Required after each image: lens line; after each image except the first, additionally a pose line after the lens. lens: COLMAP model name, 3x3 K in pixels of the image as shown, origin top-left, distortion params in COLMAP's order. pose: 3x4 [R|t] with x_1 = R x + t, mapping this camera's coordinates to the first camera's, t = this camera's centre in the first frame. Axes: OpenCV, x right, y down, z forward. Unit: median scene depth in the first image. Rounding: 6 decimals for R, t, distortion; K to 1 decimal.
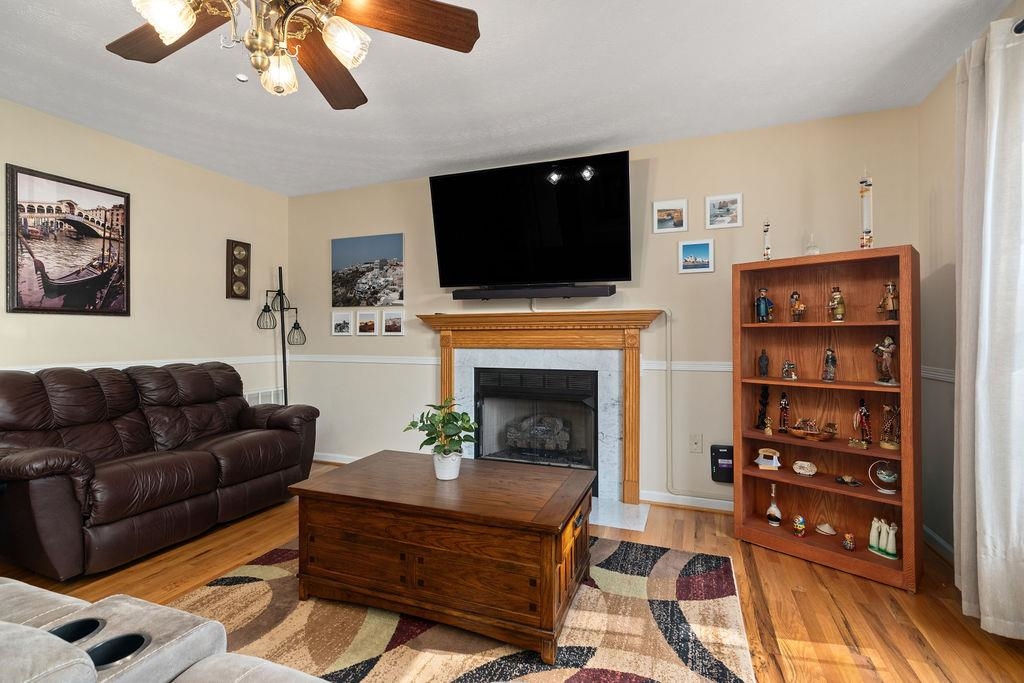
lens RADIAL K [[469.0, 0, 505.4], [0, 469.0, 331.3], [0, 0, 1]] dist [0.004533, 0.000529]
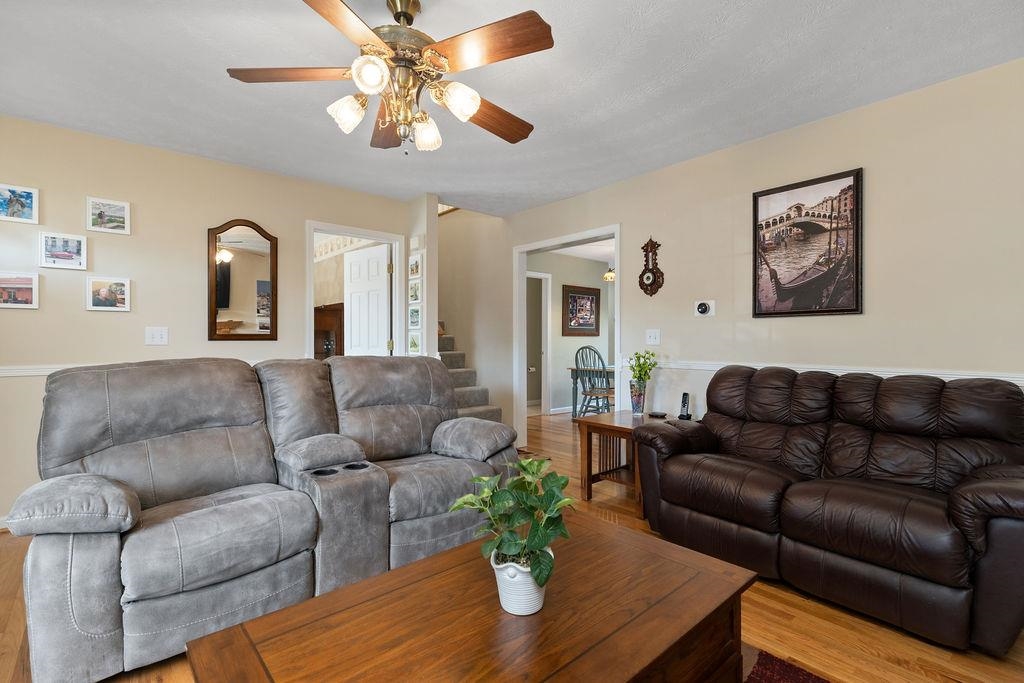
lens RADIAL K [[469.0, 0, 512.6], [0, 469.0, 339.0], [0, 0, 1]] dist [0.004533, 0.000529]
pose [[-0.448378, 0.004196, -0.893834, 0.248940], [0.013422, 0.999908, -0.002039, 0.007277], [0.893743, -0.012911, -0.448393, 0.865769]]
